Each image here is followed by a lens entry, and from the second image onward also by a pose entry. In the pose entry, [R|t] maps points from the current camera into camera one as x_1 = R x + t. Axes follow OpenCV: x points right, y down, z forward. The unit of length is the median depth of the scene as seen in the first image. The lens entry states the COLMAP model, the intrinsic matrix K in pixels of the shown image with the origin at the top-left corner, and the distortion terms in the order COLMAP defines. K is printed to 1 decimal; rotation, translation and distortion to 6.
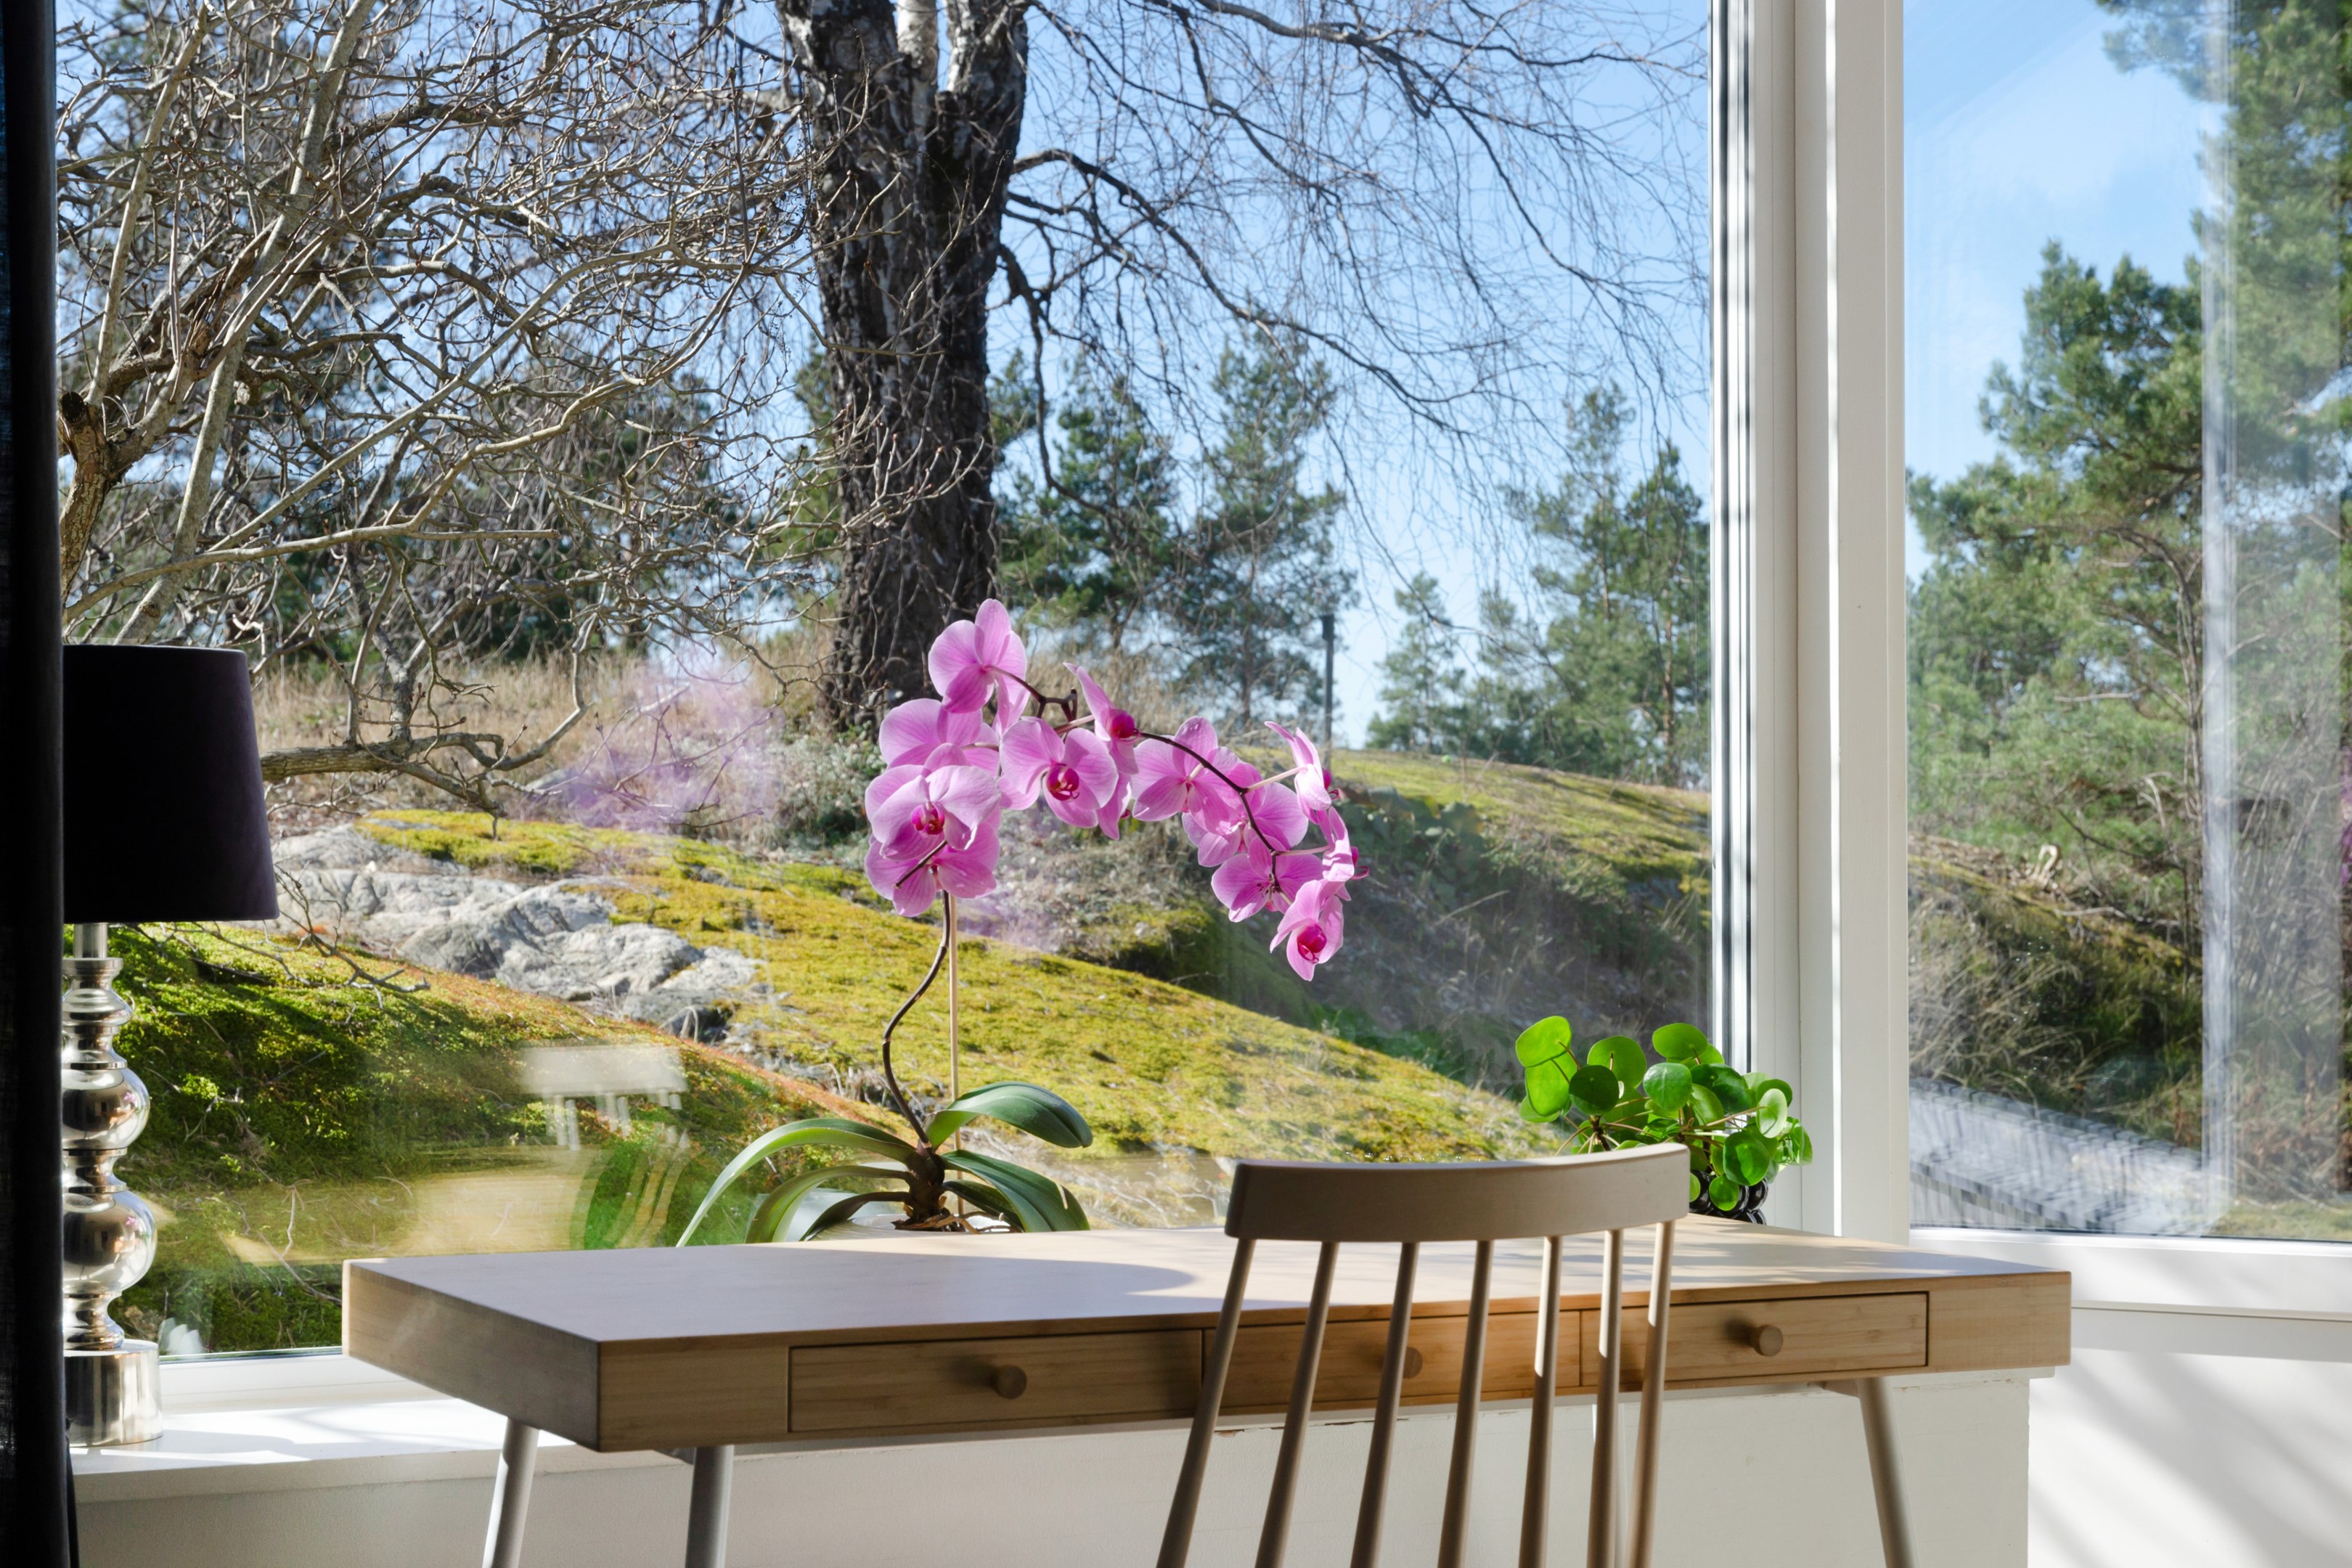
lens RADIAL K [[4468.4, 0, 1177.9], [0, 4468.4, 788.1], [0, 0, 1]] dist [0.317846, 0.000000]
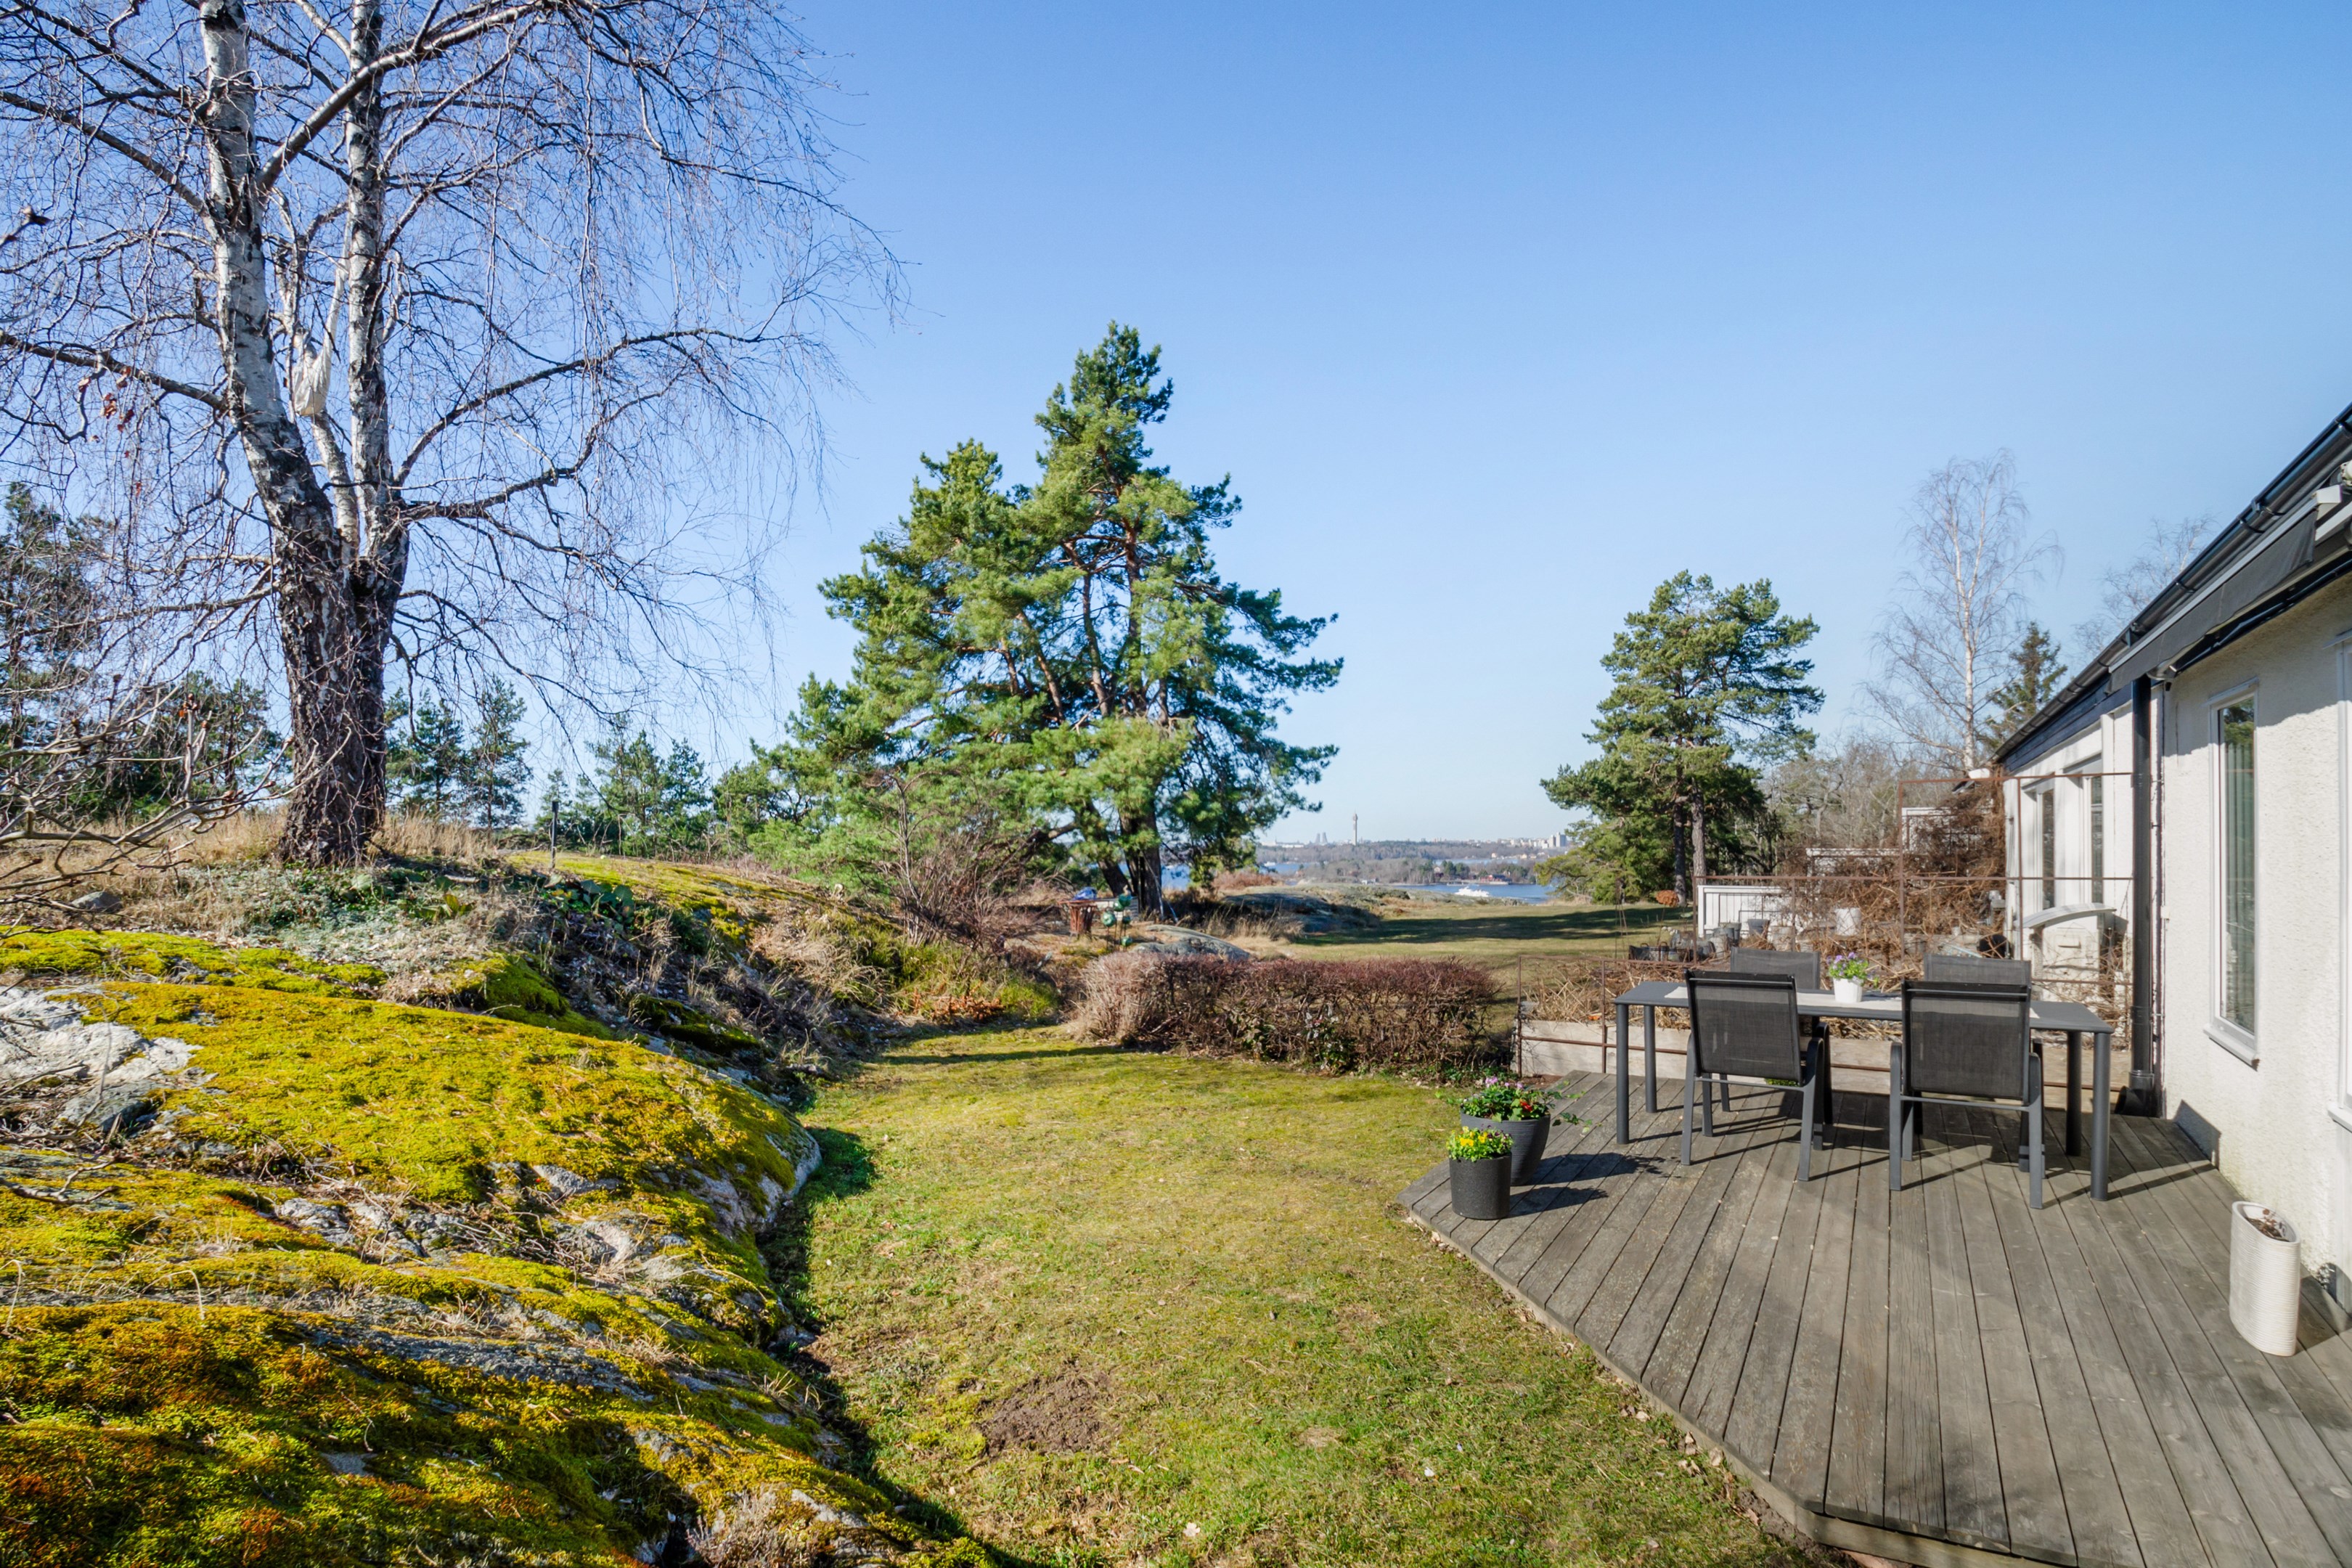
lens RADIAL K [[1157.4, 0, 1166.3], [0, 1157.4, 782.3], [0, 0, 1]] dist [-0.005345, -0.004755]
pose [[0.851415, 0.018426, 0.524169, -0.010721], [0.001032, 0.999322, -0.036806, -0.024863], [-0.524491, 0.031878, 0.850819, 0.302583]]
